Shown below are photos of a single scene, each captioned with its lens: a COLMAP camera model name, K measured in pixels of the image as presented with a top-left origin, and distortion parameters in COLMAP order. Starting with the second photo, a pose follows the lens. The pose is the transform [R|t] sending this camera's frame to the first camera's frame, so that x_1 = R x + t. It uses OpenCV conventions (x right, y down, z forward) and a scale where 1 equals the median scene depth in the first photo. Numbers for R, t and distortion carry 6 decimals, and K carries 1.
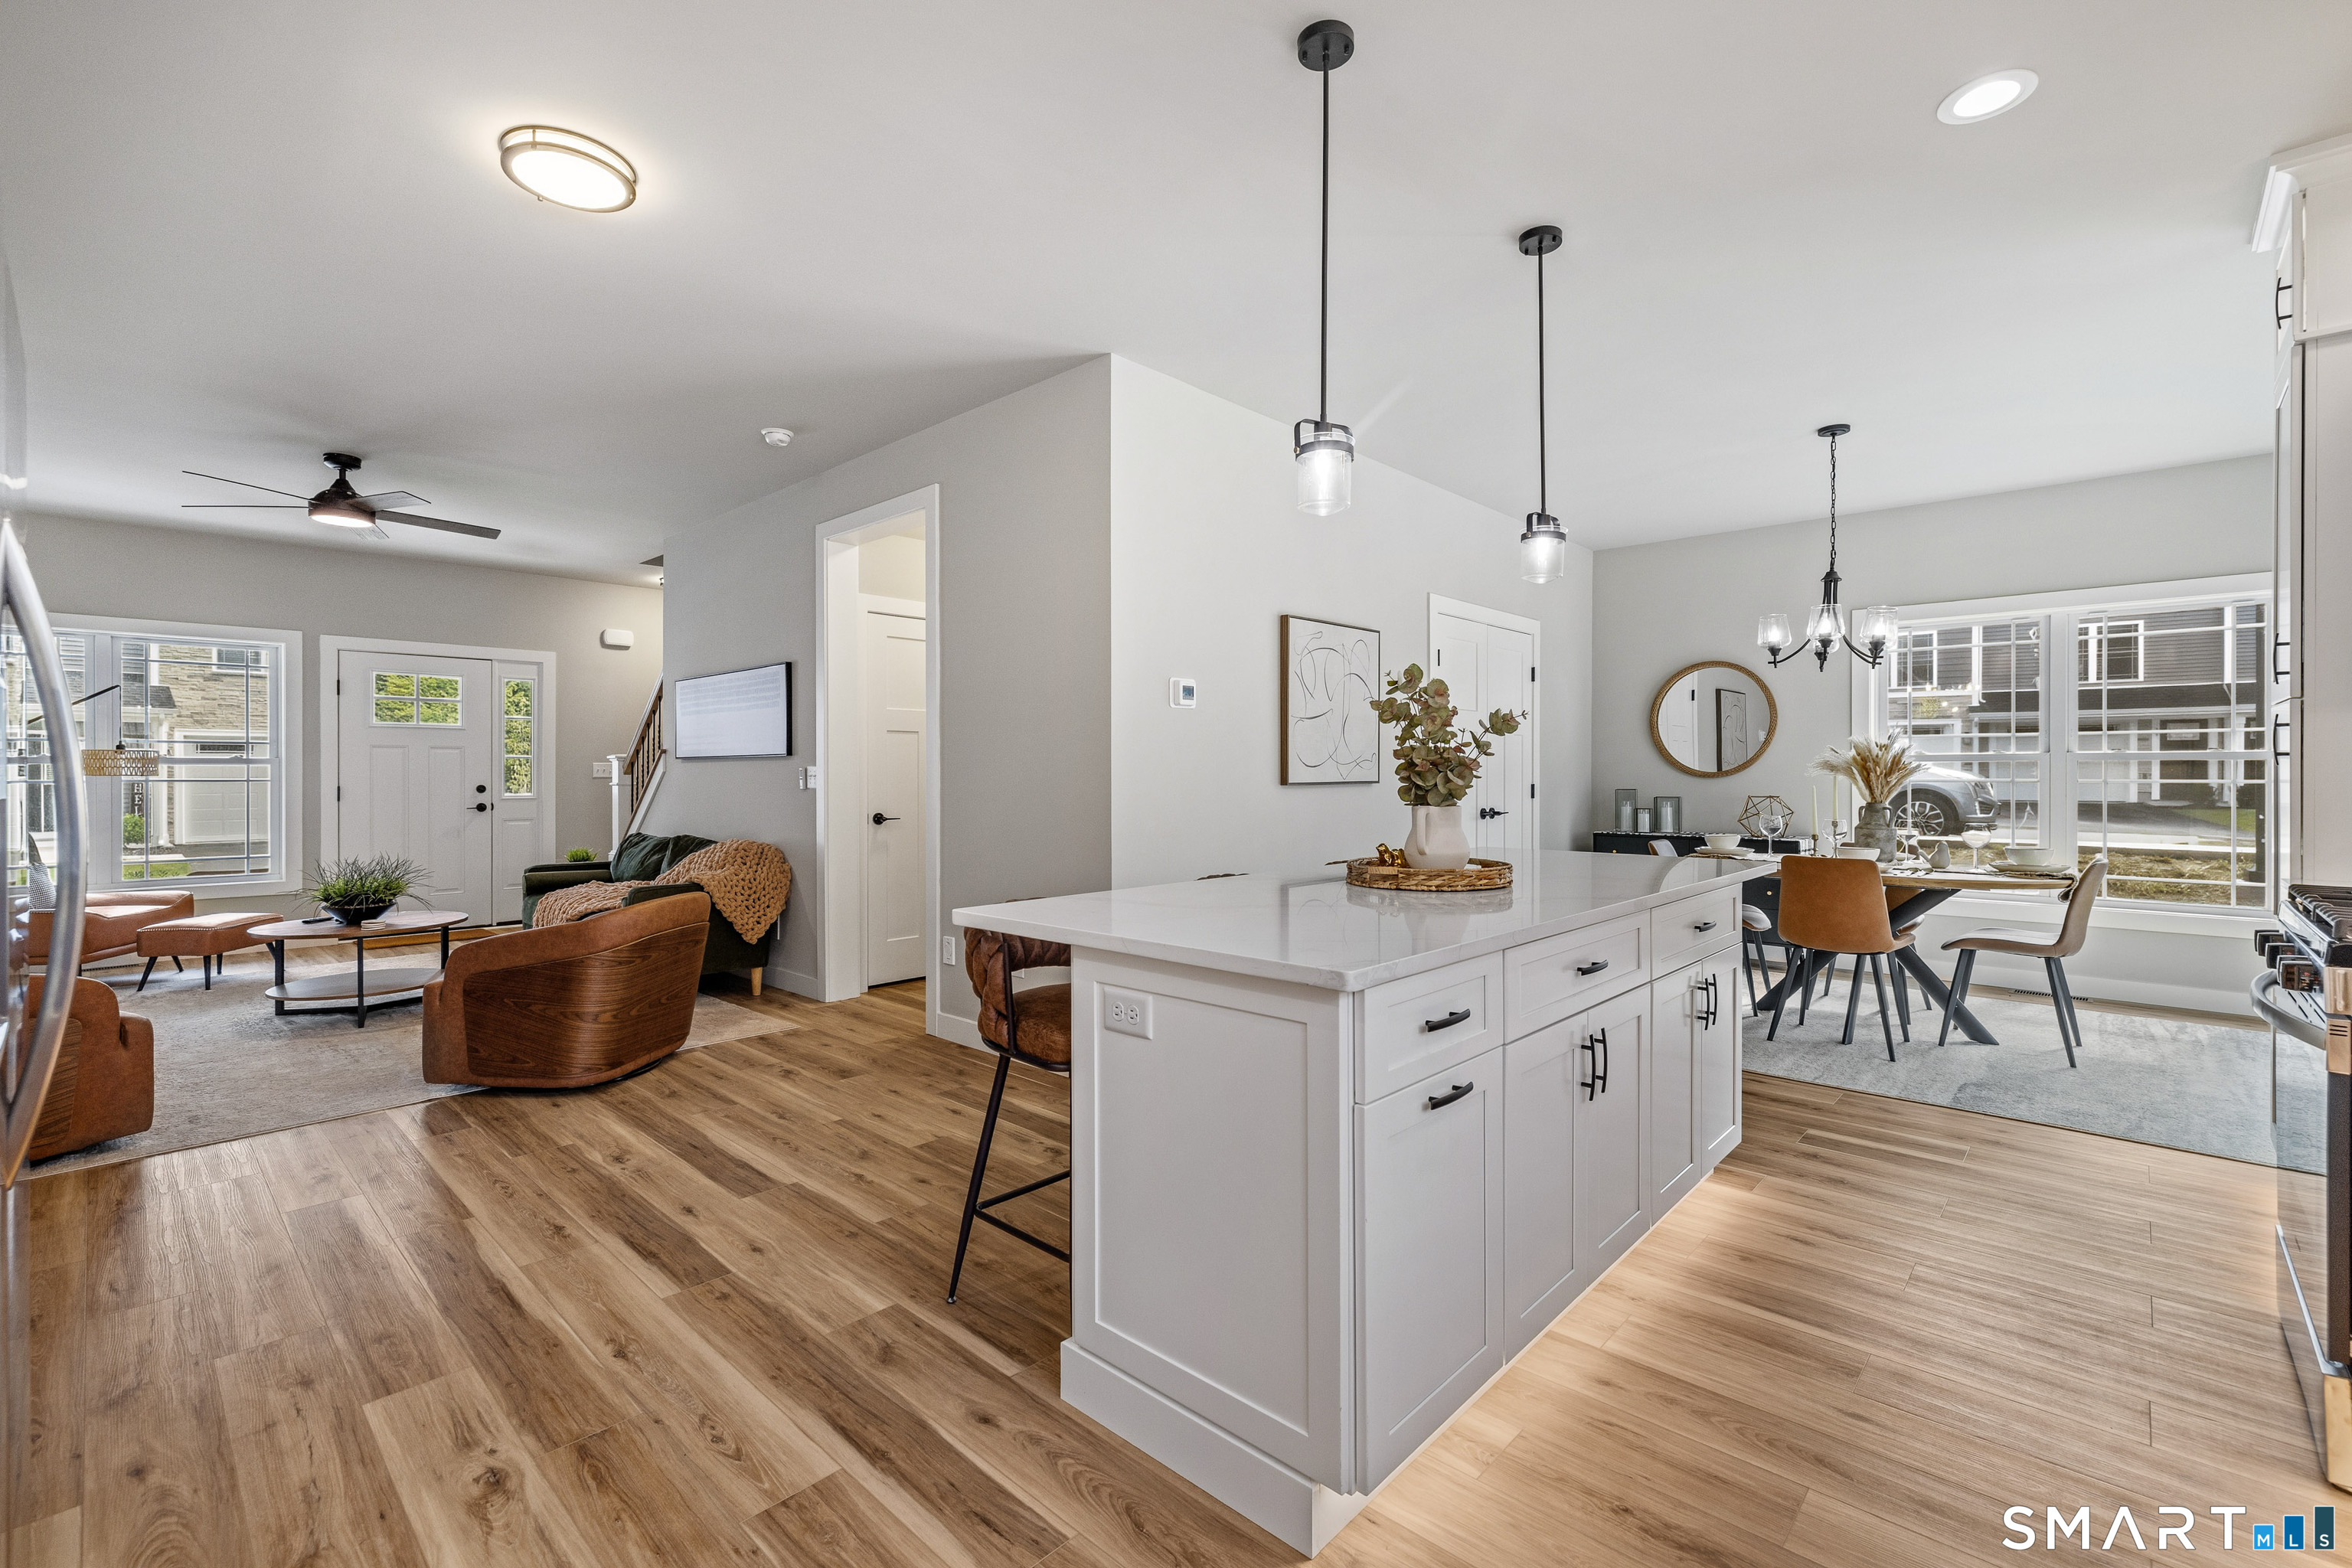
lens RADIAL K [[1013.3, 0, 1170.9], [0, 1013.3, 772.3], [0, 0, 1]] dist [-0.000239, 0.000175]
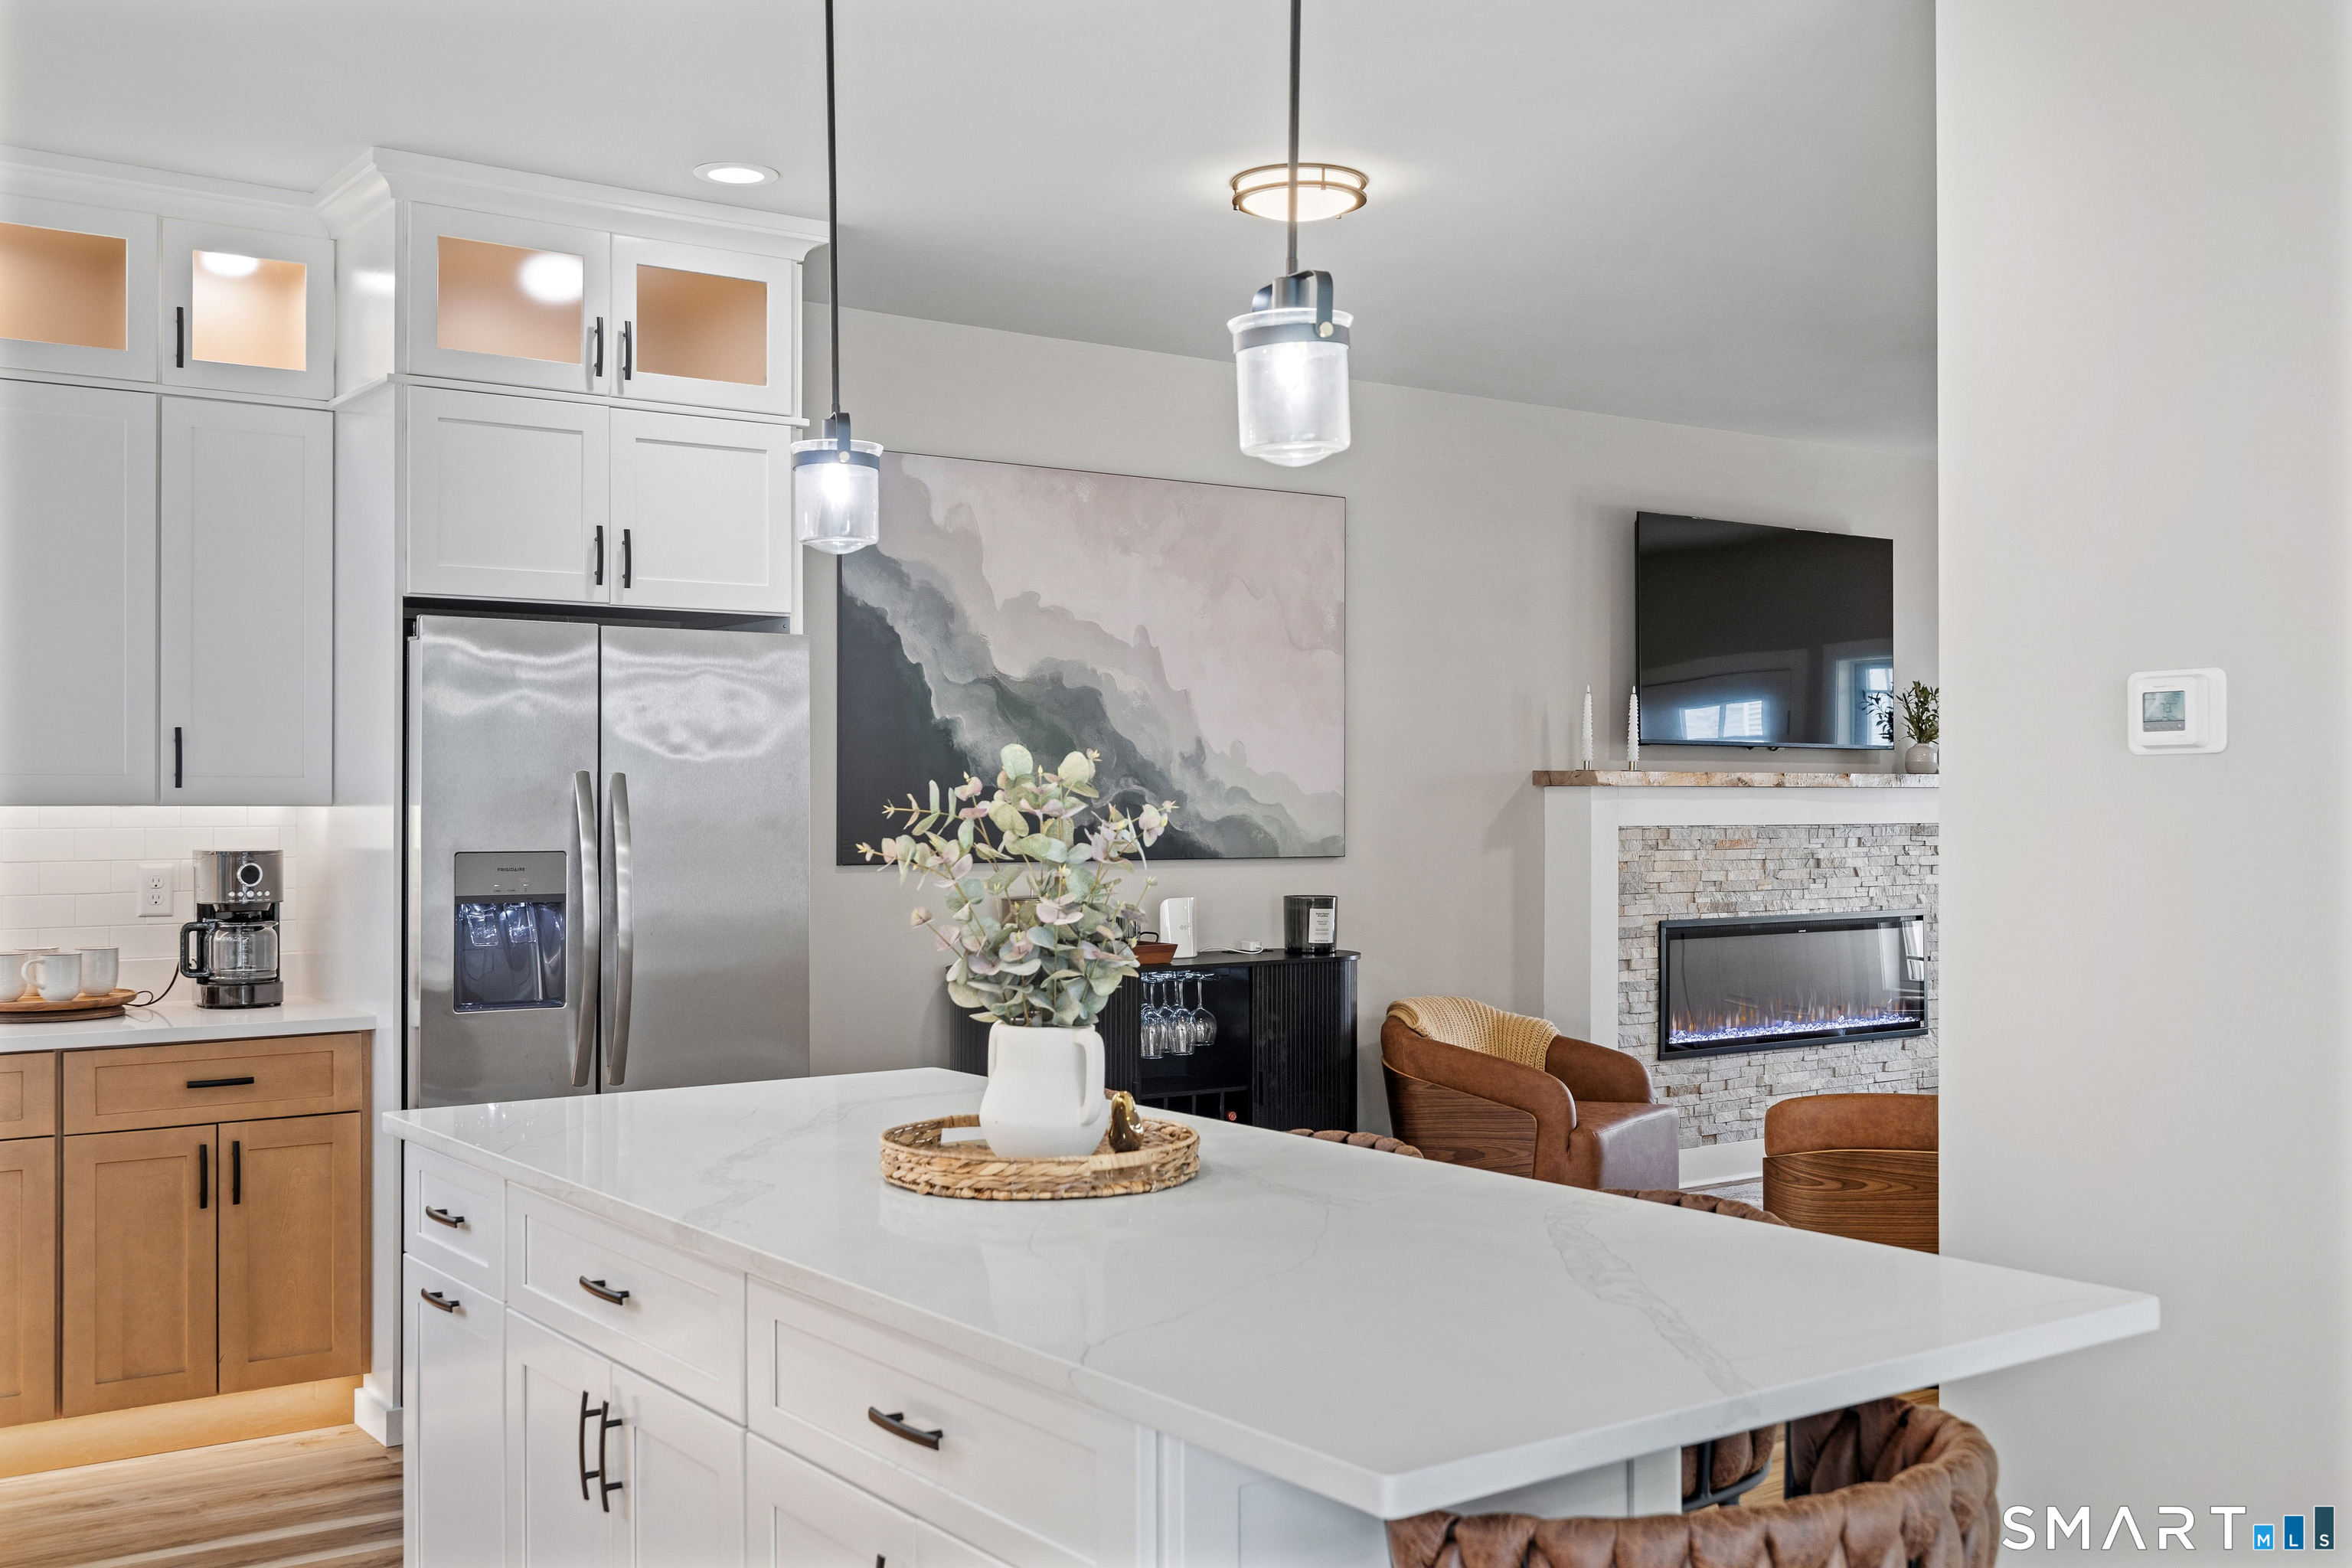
lens RADIAL K [[2363.7, 0, 1176.0], [0, 2363.7, 784.0], [0, 0, 1]] dist [0.003299, 0.001999]
pose [[-0.192982, -0.002041, -0.981200, 0.695430], [0.002553, 0.999993, -0.002582, -0.039325], [0.981199, -0.003004, -0.192975, 0.635809]]
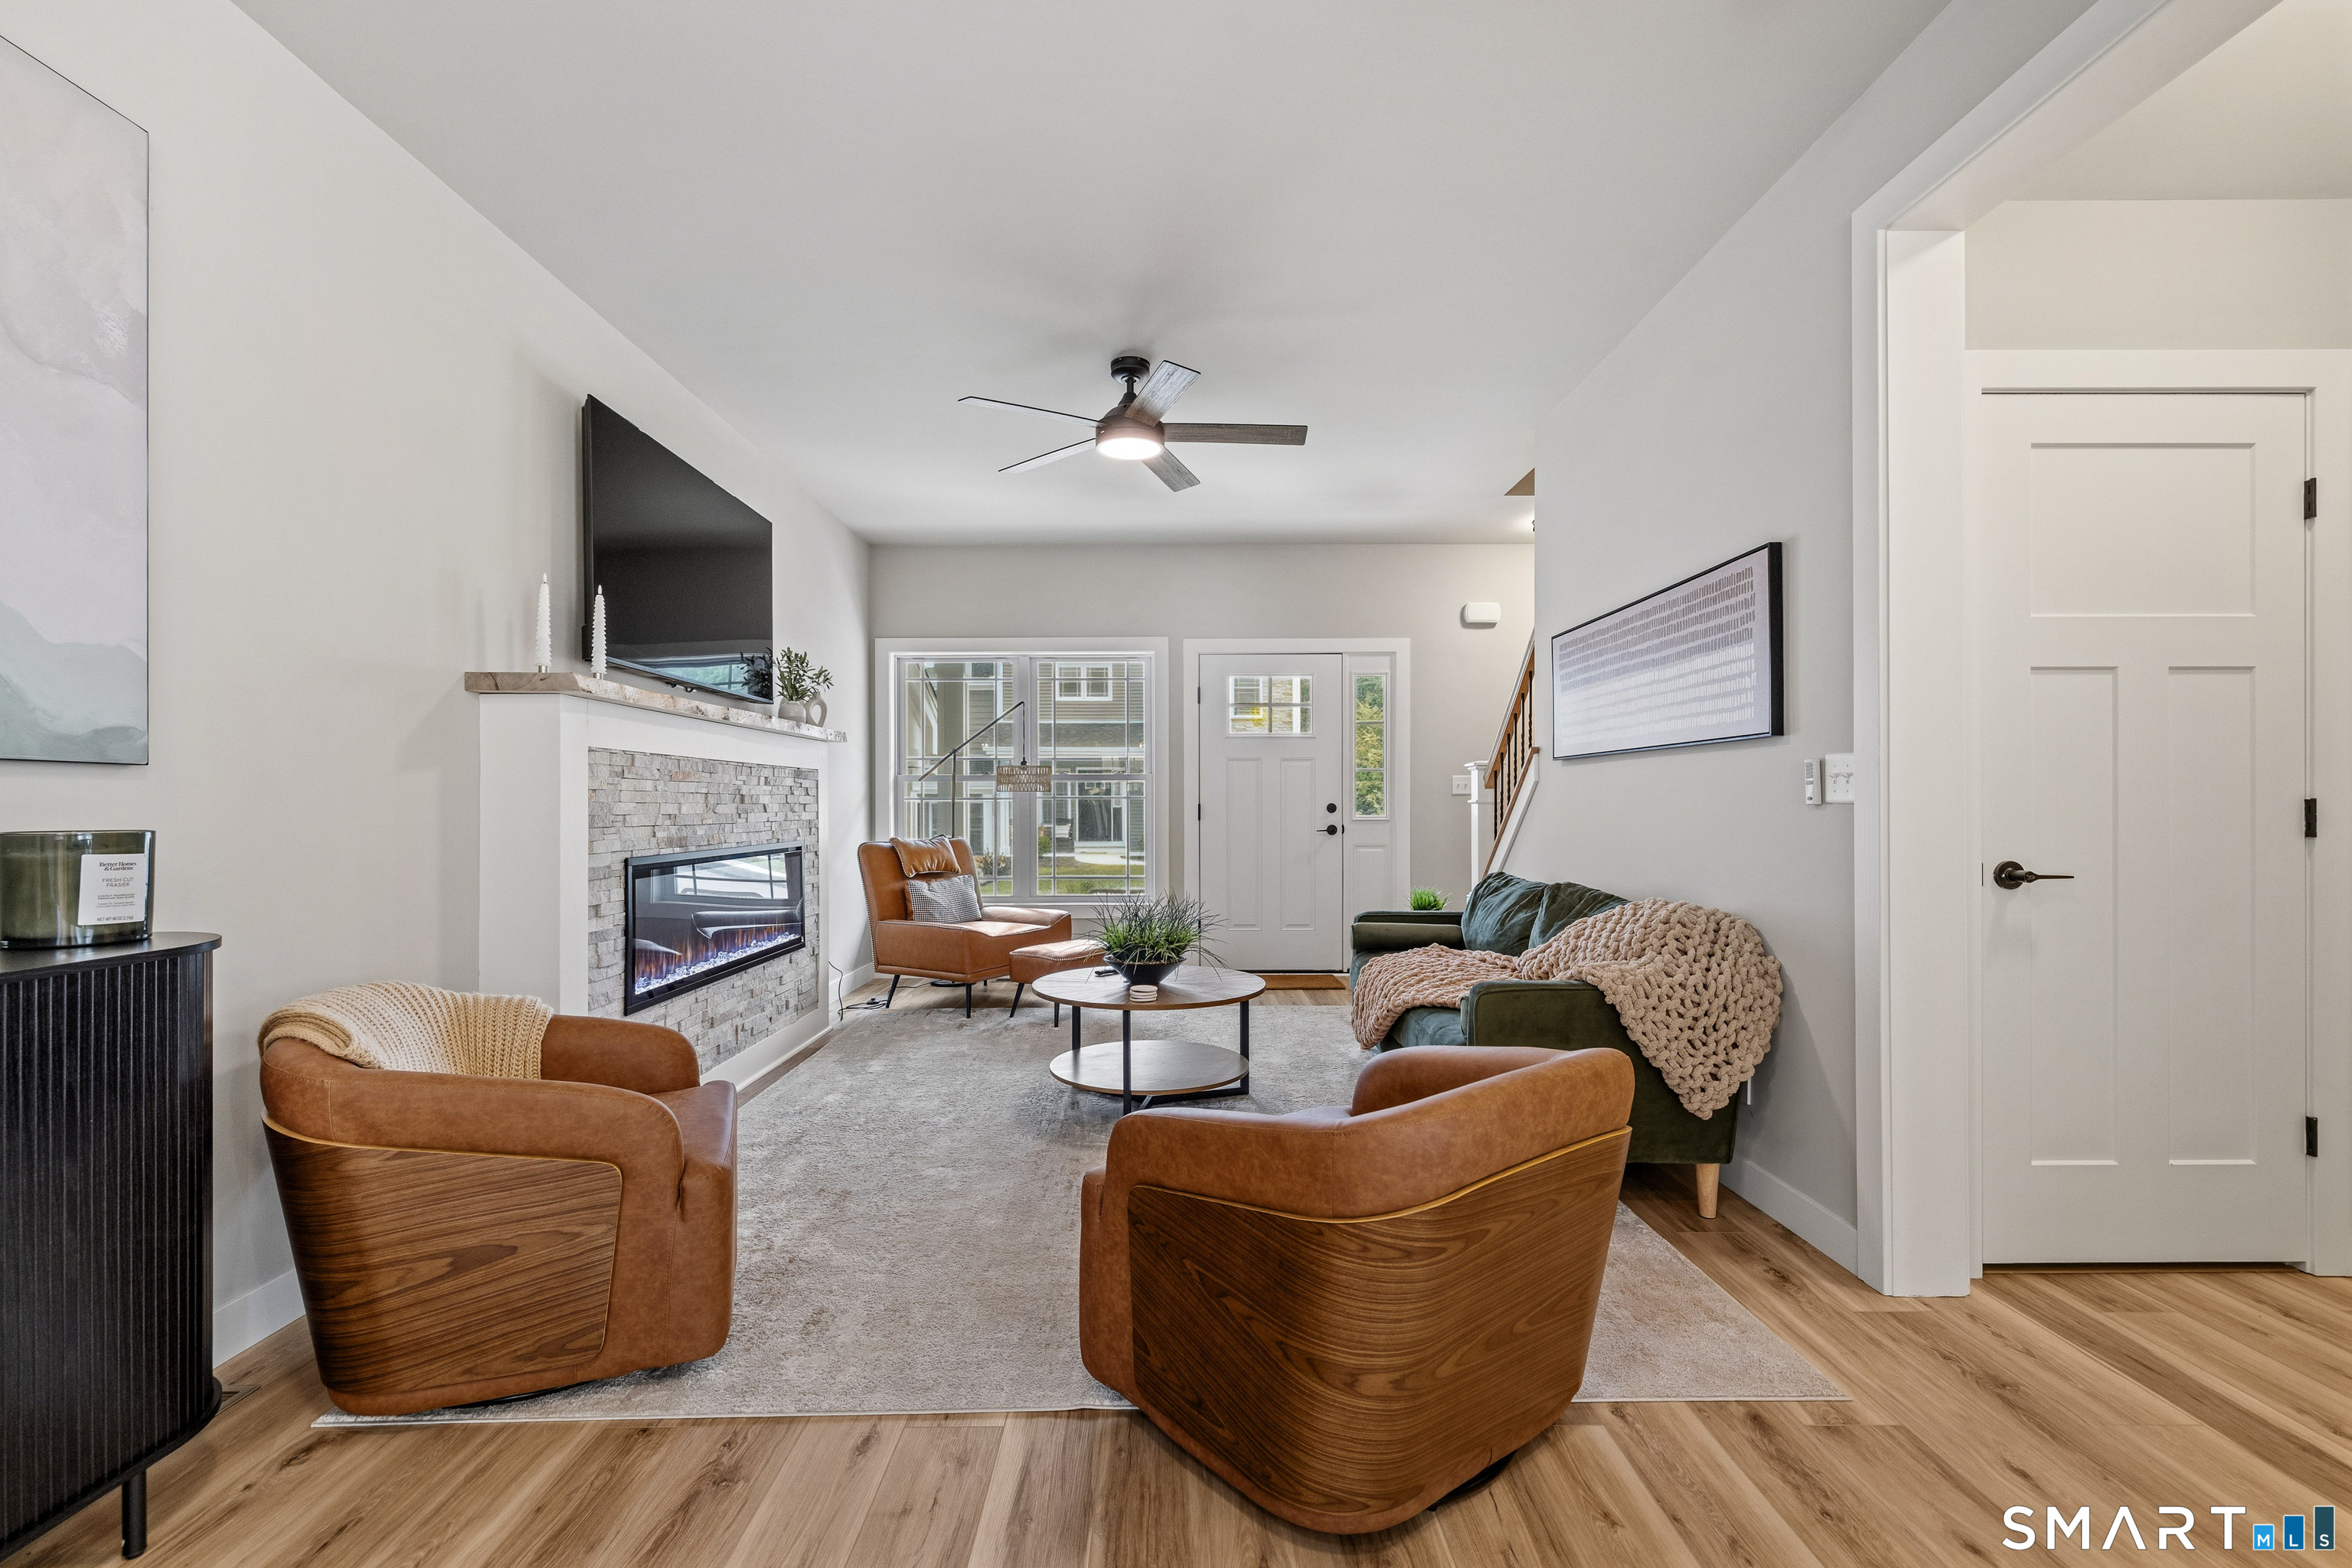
lens RADIAL K [[1013.1, 0, 1184.0], [0, 1013.1, 799.2], [0, 0, 1]] dist [0.000715, 0.000310]
pose [[0.691898, -0.003038, -0.721989, -0.230237], [0.002786, 0.999995, -0.001538, 0.014431], [0.721990, -0.000947, 0.691903, 0.475844]]
